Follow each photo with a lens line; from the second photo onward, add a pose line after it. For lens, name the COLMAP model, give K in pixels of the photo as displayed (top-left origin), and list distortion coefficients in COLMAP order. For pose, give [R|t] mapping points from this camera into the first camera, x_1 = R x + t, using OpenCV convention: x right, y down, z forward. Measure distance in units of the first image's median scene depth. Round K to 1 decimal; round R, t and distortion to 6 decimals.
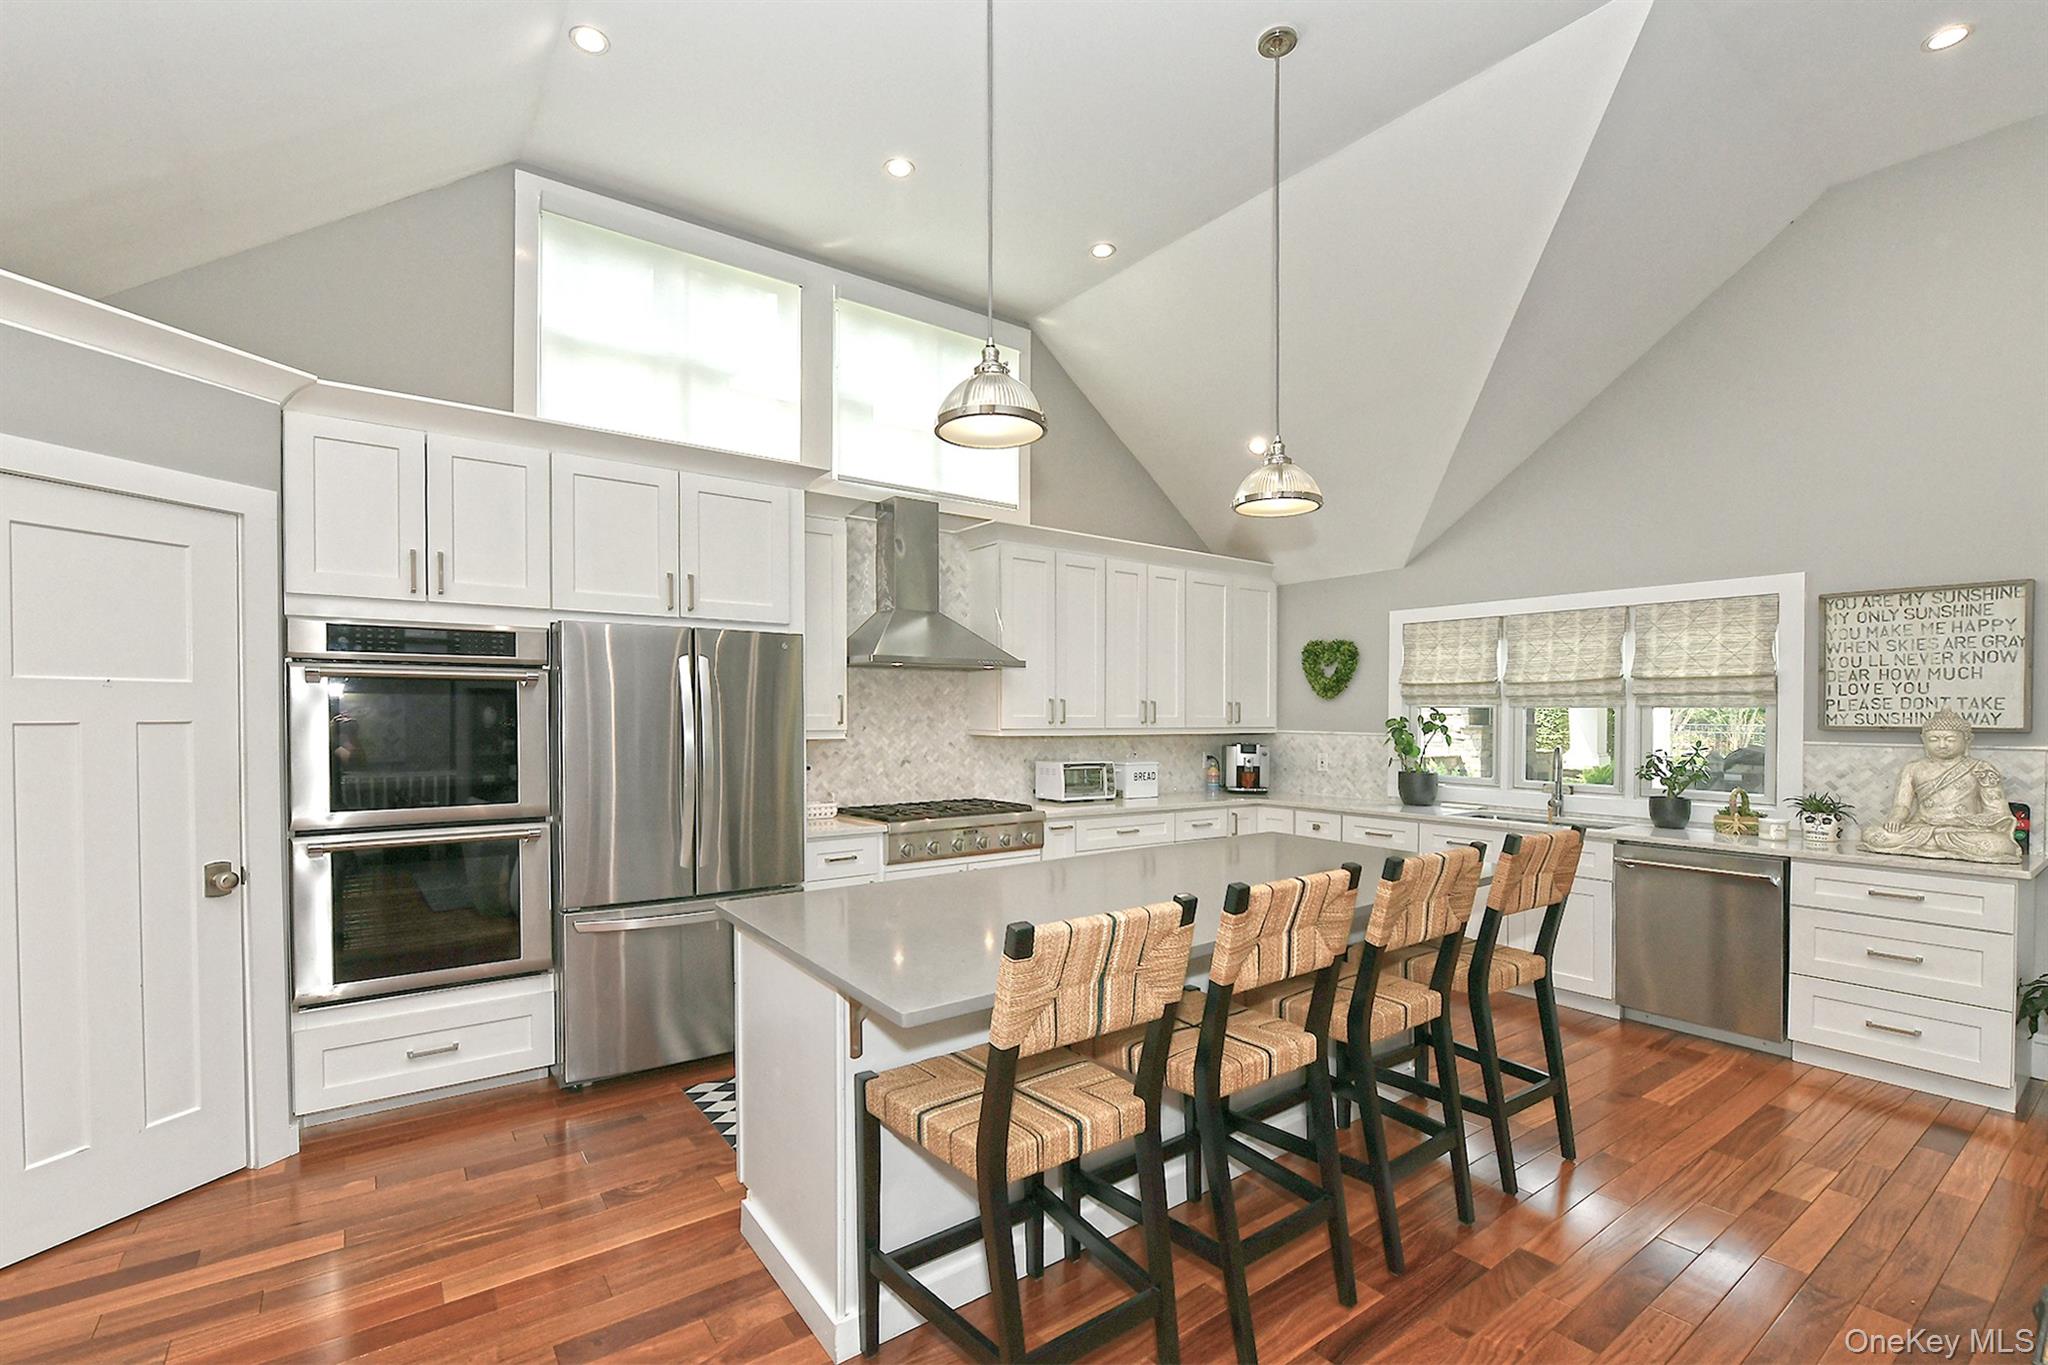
lens RADIAL K [[930.0, 0, 982.5], [0, 930.0, 729.0], [0, 0, 1]] dist [-0.000923, -0.000132]
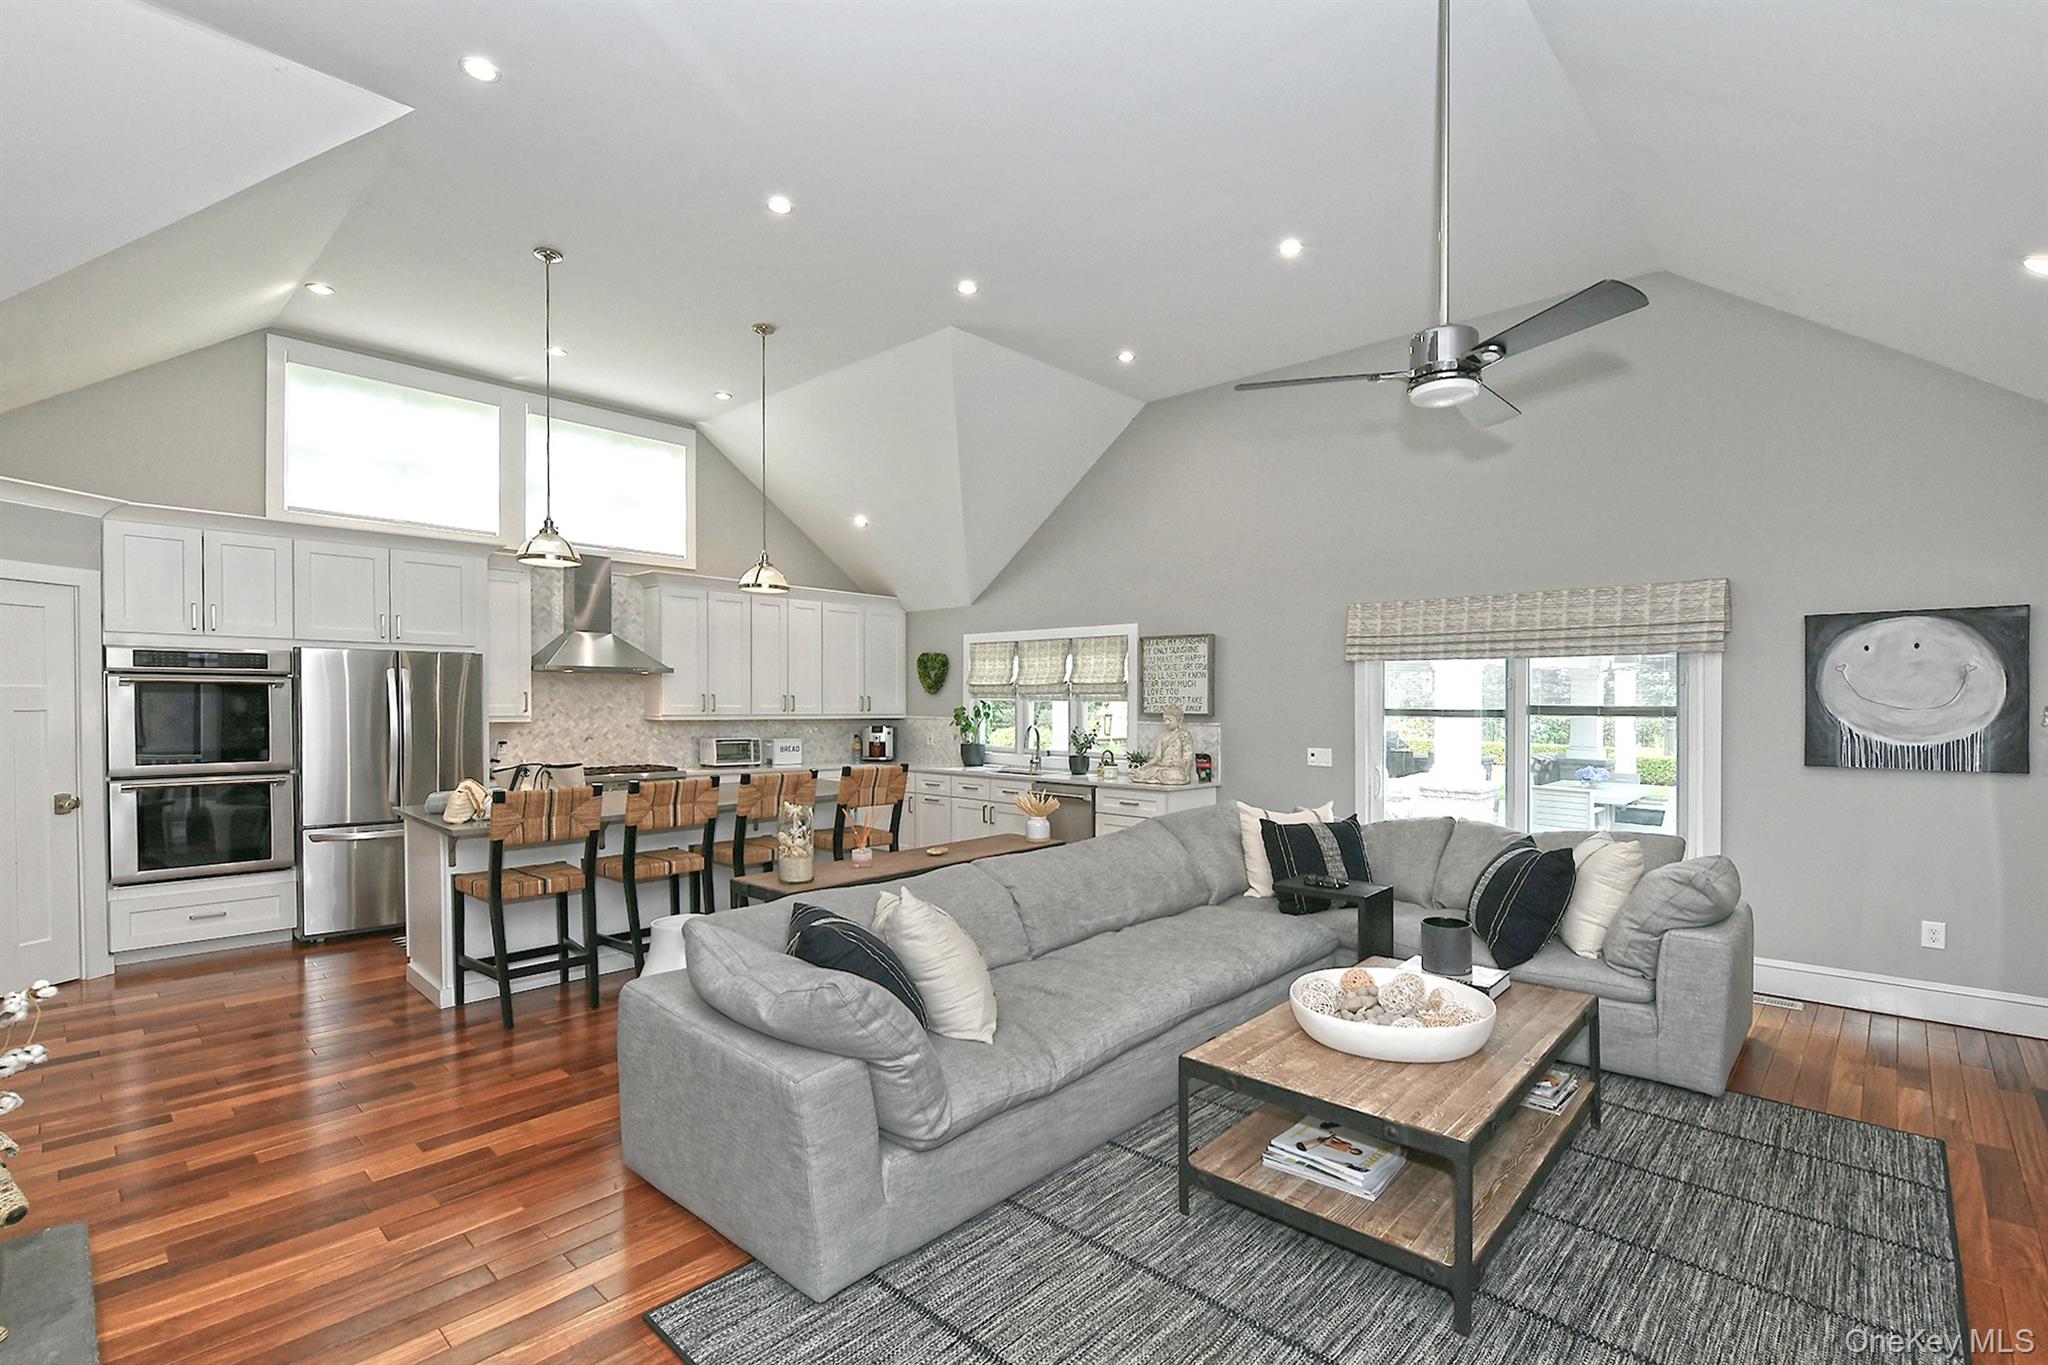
lens RADIAL K [[906.9, 0, 1024.4], [0, 906.9, 717.0], [0, 0, 1]] dist [-0.000705, 0.000080]
pose [[0.973745, -0.001569, 0.227636, 0.337125], [0.001527, 0.999999, 0.000358, 0.004451], [-0.227636, -0.000001, 0.973746, -0.669491]]
